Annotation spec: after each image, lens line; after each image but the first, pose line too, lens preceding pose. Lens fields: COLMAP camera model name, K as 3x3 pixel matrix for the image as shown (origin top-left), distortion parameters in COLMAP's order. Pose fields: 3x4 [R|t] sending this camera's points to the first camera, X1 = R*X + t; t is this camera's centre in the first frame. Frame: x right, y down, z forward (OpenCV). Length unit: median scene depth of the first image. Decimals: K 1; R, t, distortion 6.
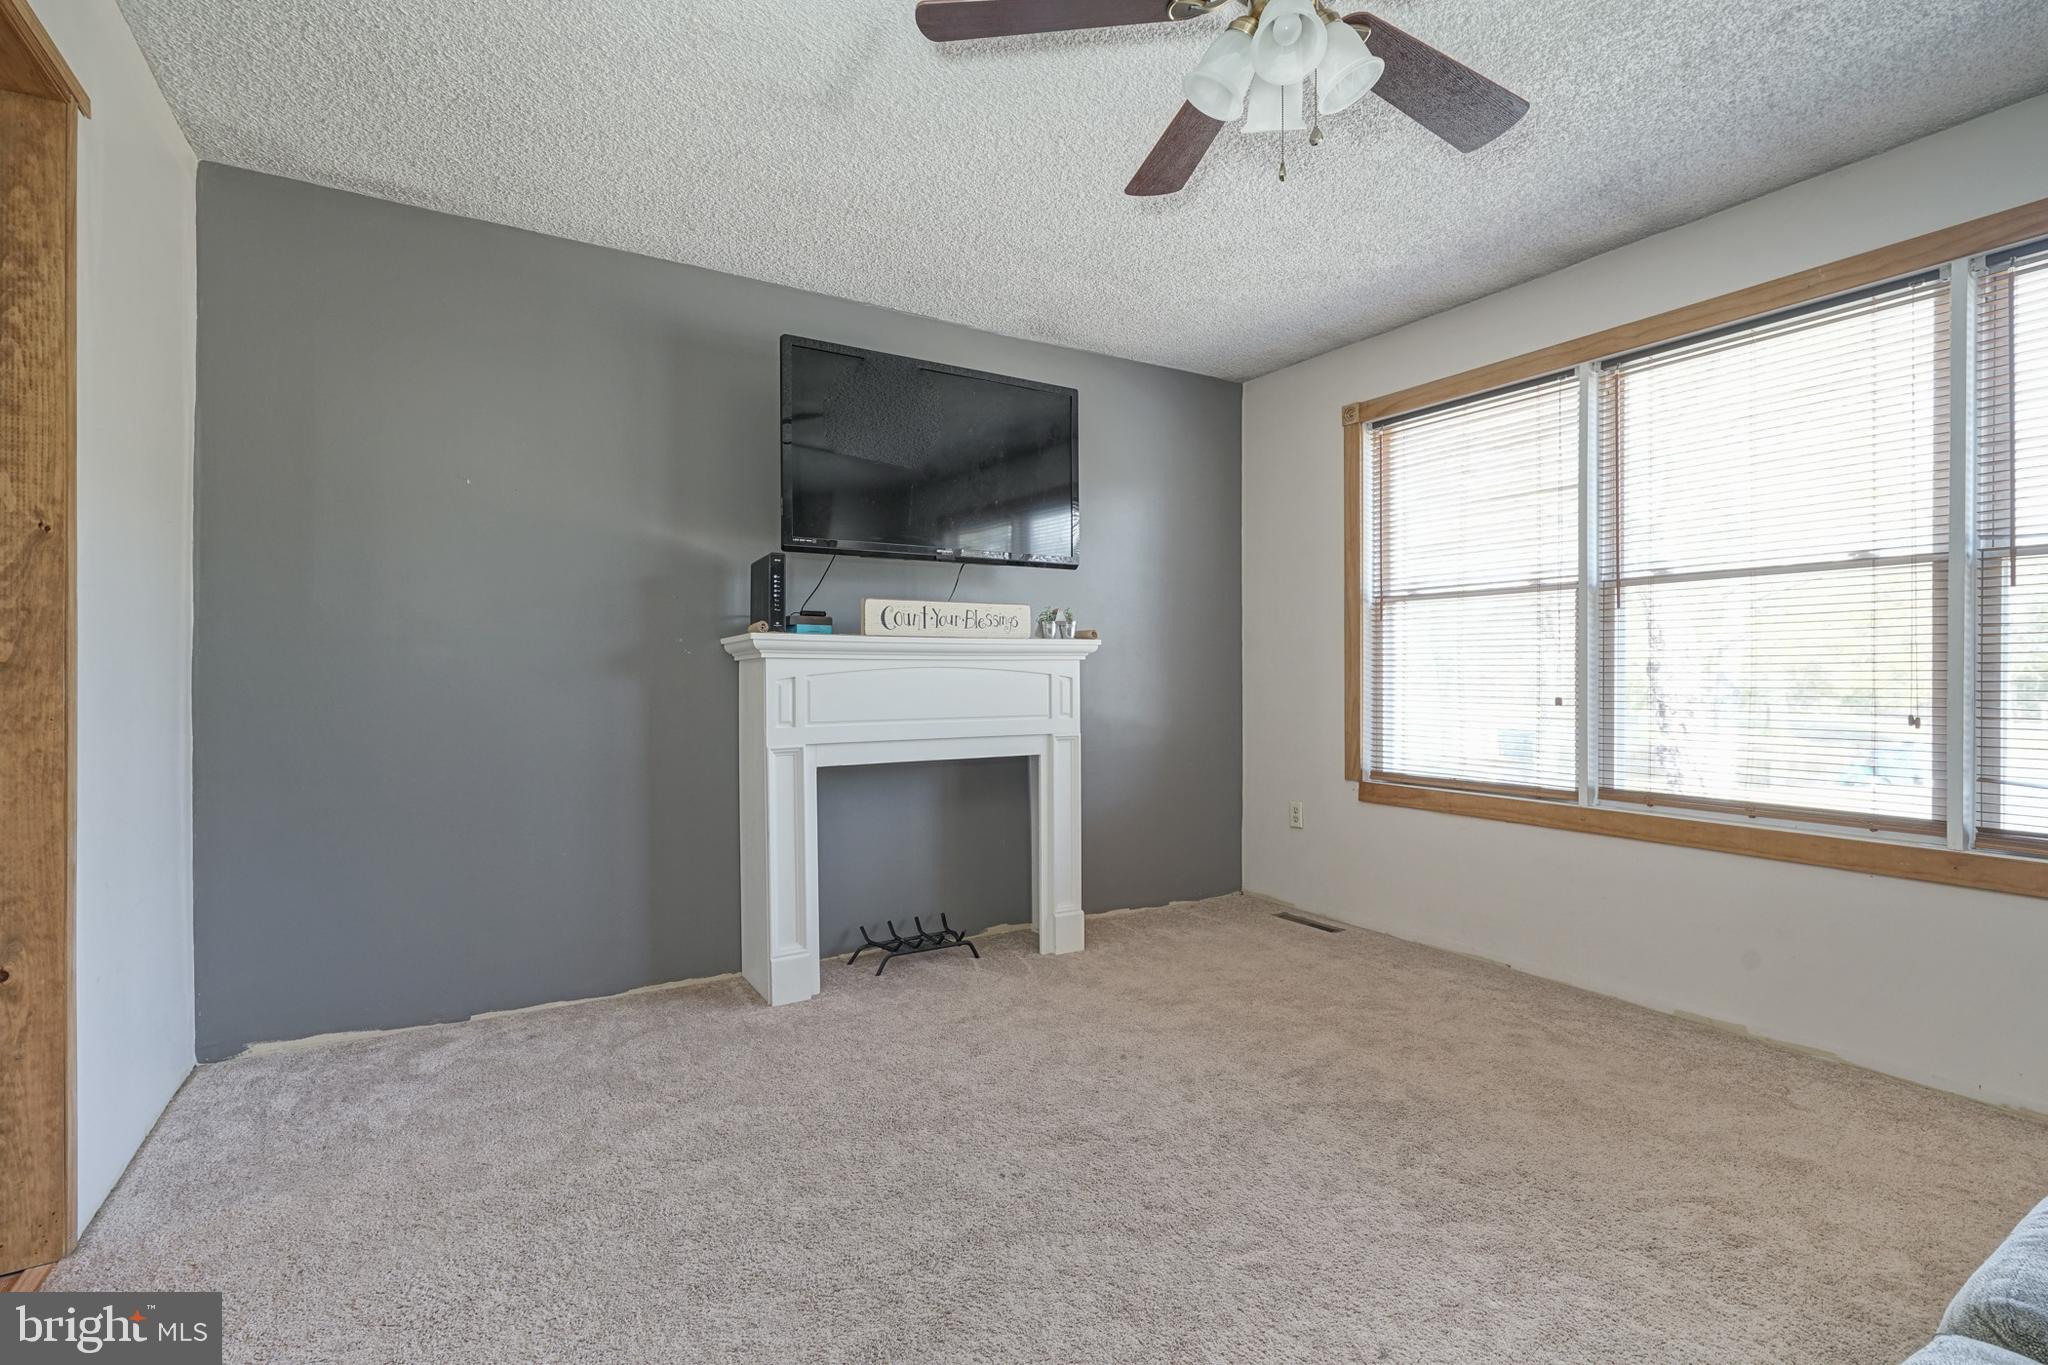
lens RADIAL K [[940.1, 0, 1017.0], [0, 940.1, 679.4], [0, 0, 1]] dist [-0.006278, 0.002965]
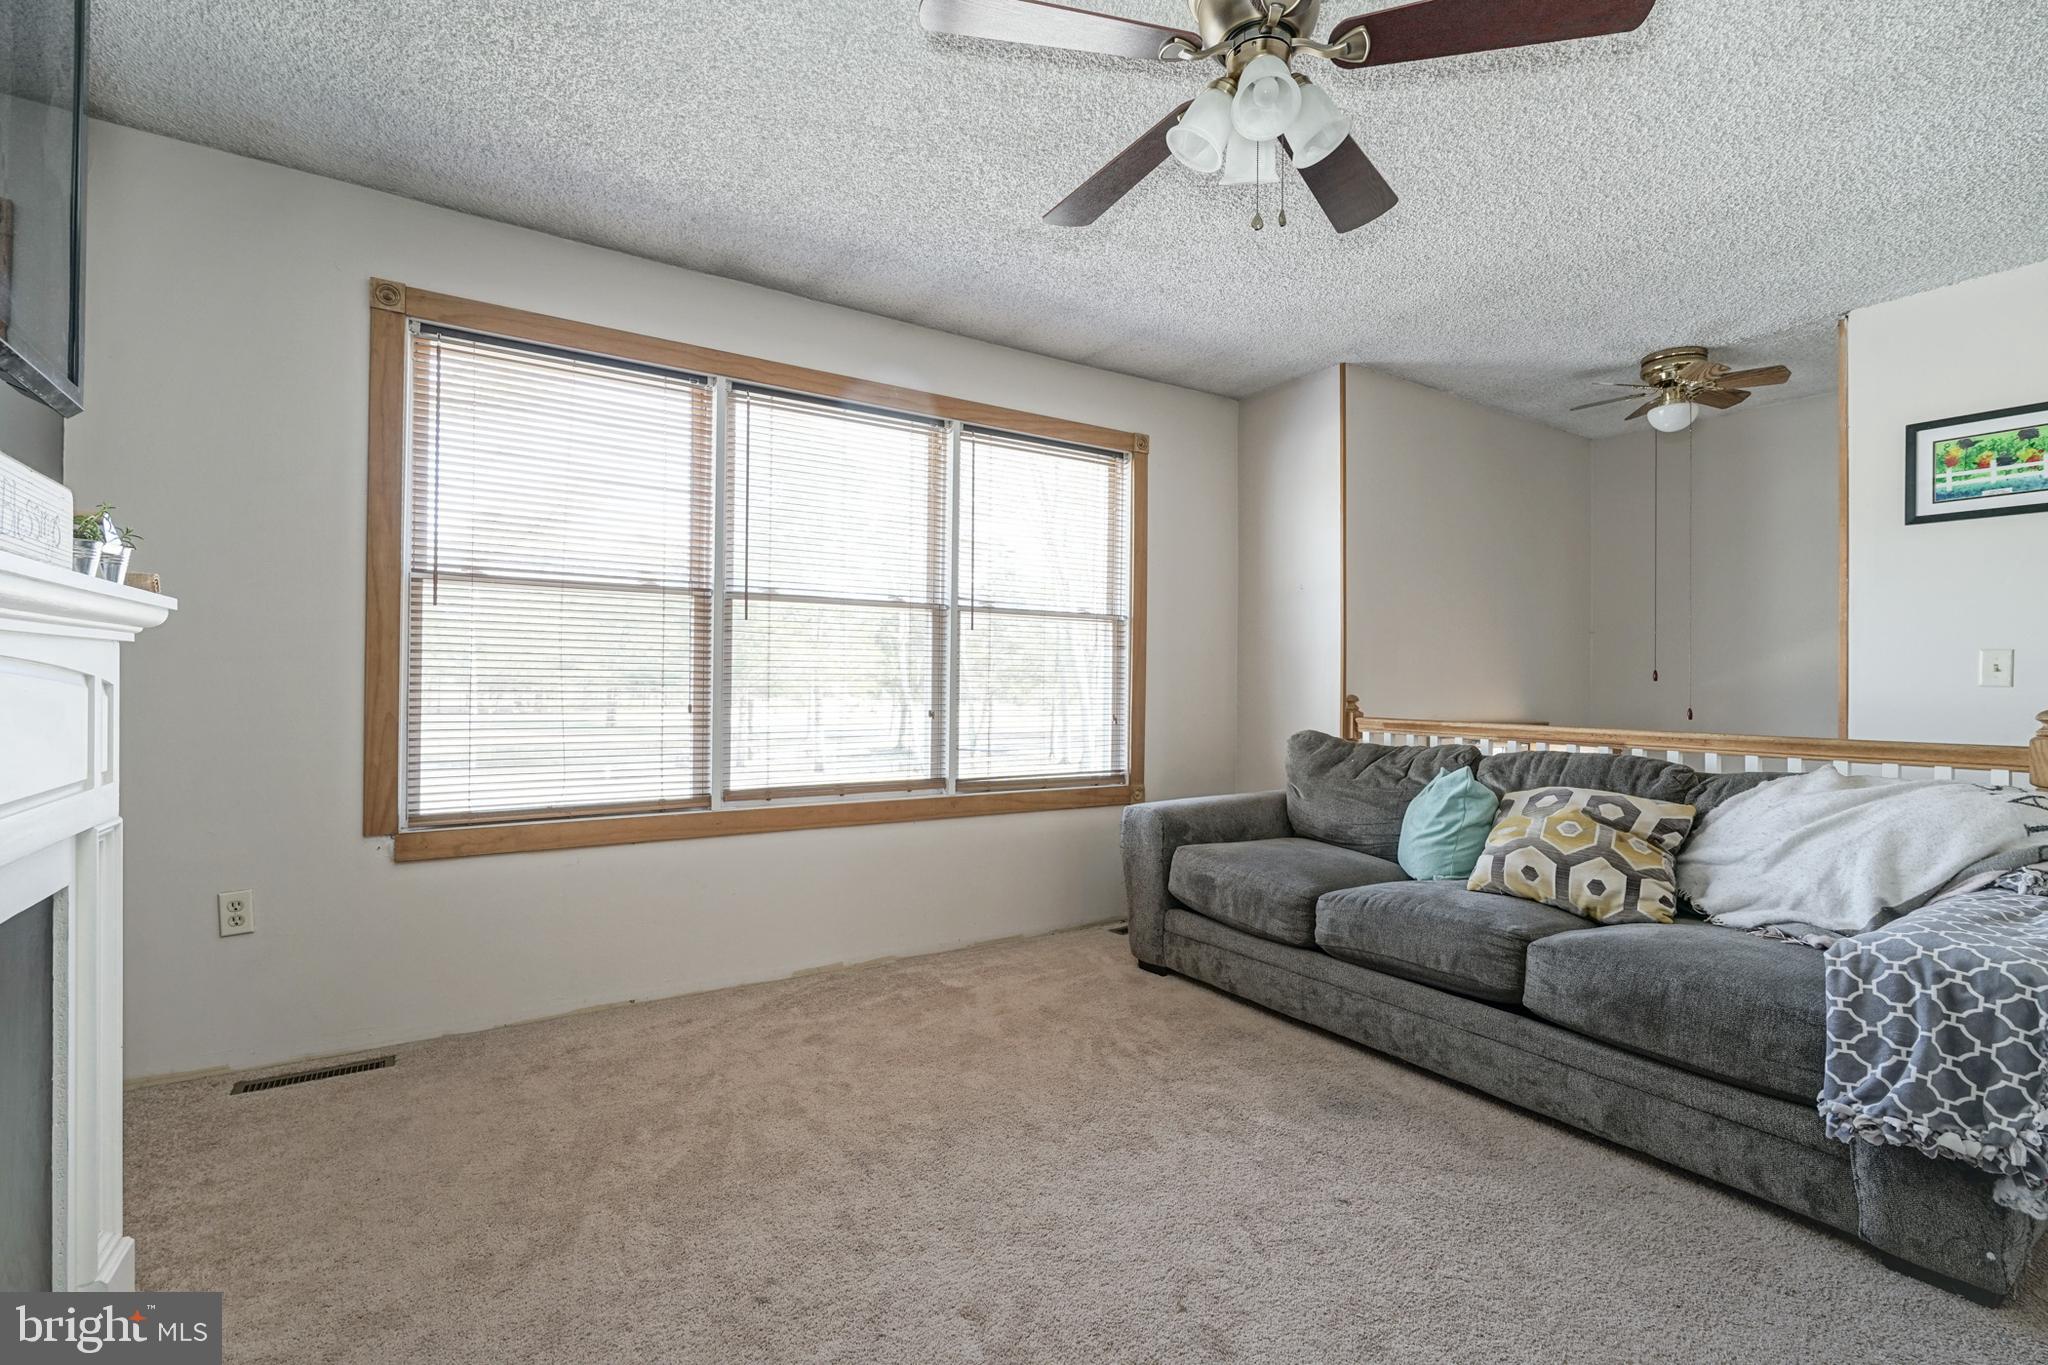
lens RADIAL K [[940.1, 0, 1017.0], [0, 940.1, 679.4], [0, 0, 1]] dist [-0.006278, 0.002965]
pose [[-0.050953, 0.002751, 0.998697, -0.434328], [-0.004011, 0.999988, -0.002959, -0.005595], [-0.998693, -0.004156, -0.050941, 0.730554]]
